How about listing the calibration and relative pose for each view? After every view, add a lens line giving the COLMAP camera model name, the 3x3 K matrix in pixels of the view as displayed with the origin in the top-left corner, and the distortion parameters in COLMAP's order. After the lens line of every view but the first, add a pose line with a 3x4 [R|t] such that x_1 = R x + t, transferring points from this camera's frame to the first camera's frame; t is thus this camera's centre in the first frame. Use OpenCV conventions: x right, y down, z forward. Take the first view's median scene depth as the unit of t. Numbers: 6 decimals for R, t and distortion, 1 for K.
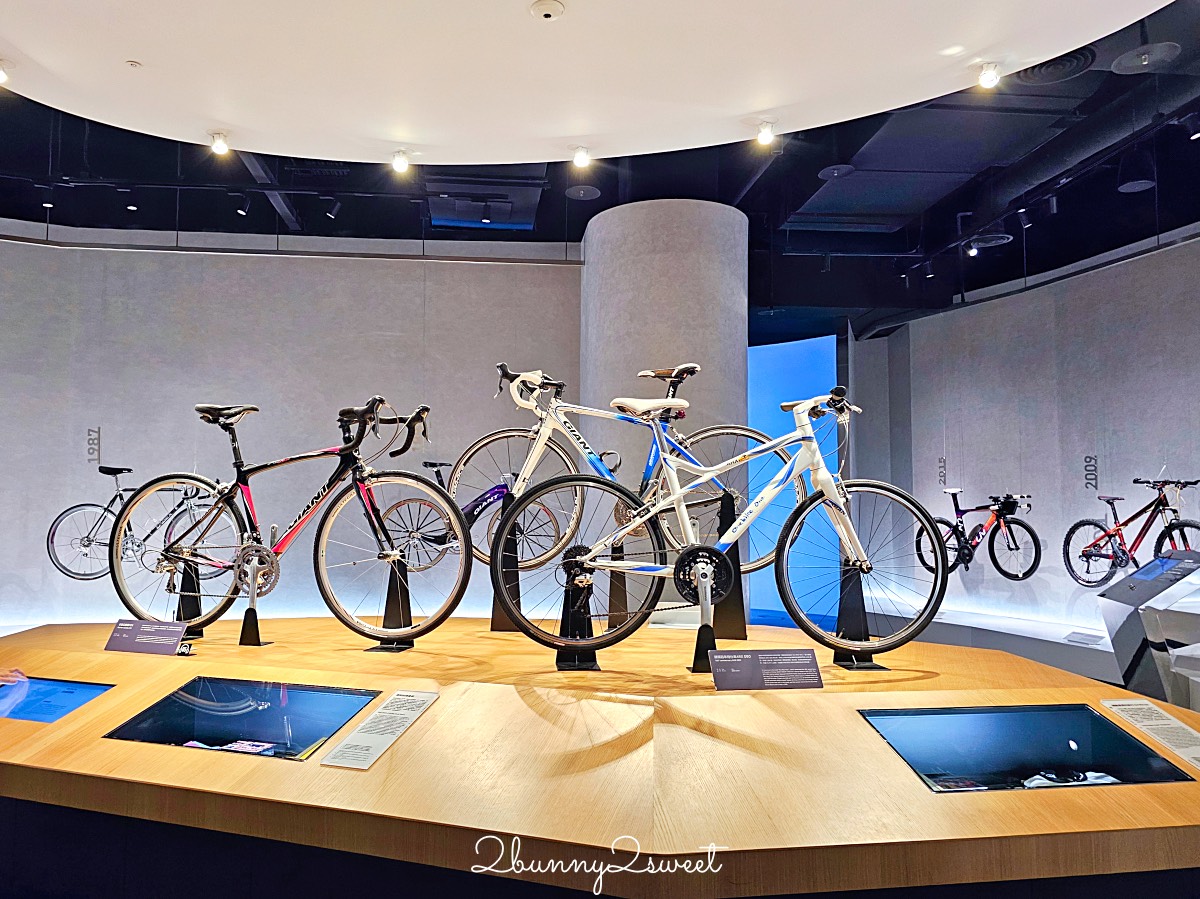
lens RADIAL K [[890.9, 0, 600.0], [0, 890.9, 449.5], [0, 0, 1]] dist [0.000887, 0.000103]
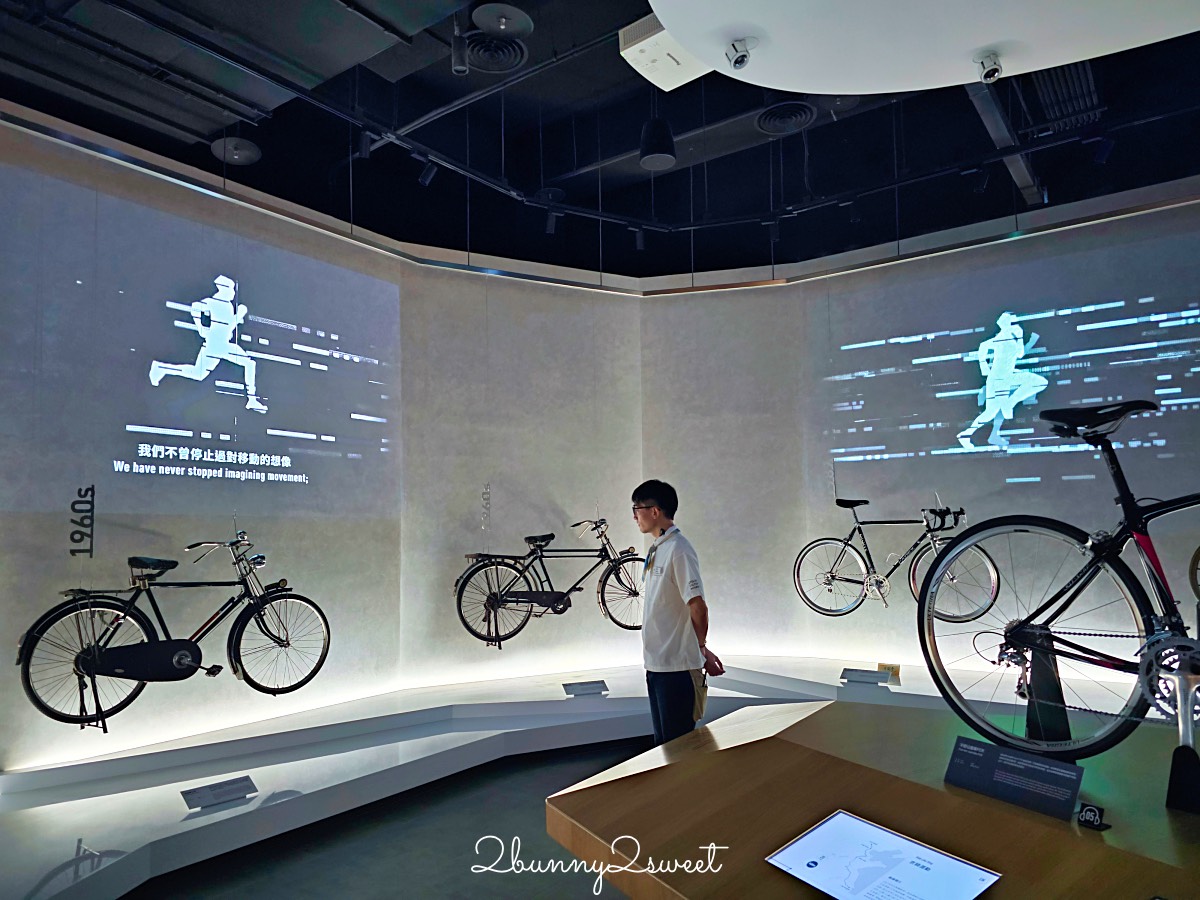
lens RADIAL K [[821.3, 0, 600.0], [0, 821.3, 450.0], [0, 0, 1]] dist [-0.000295, -0.000060]
pose [[0.730555, -0.081752, -0.677942, -0.140484], [0.063748, 0.996637, -0.051488, -0.005161], [0.679871, -0.005602, 0.733310, 0.169179]]
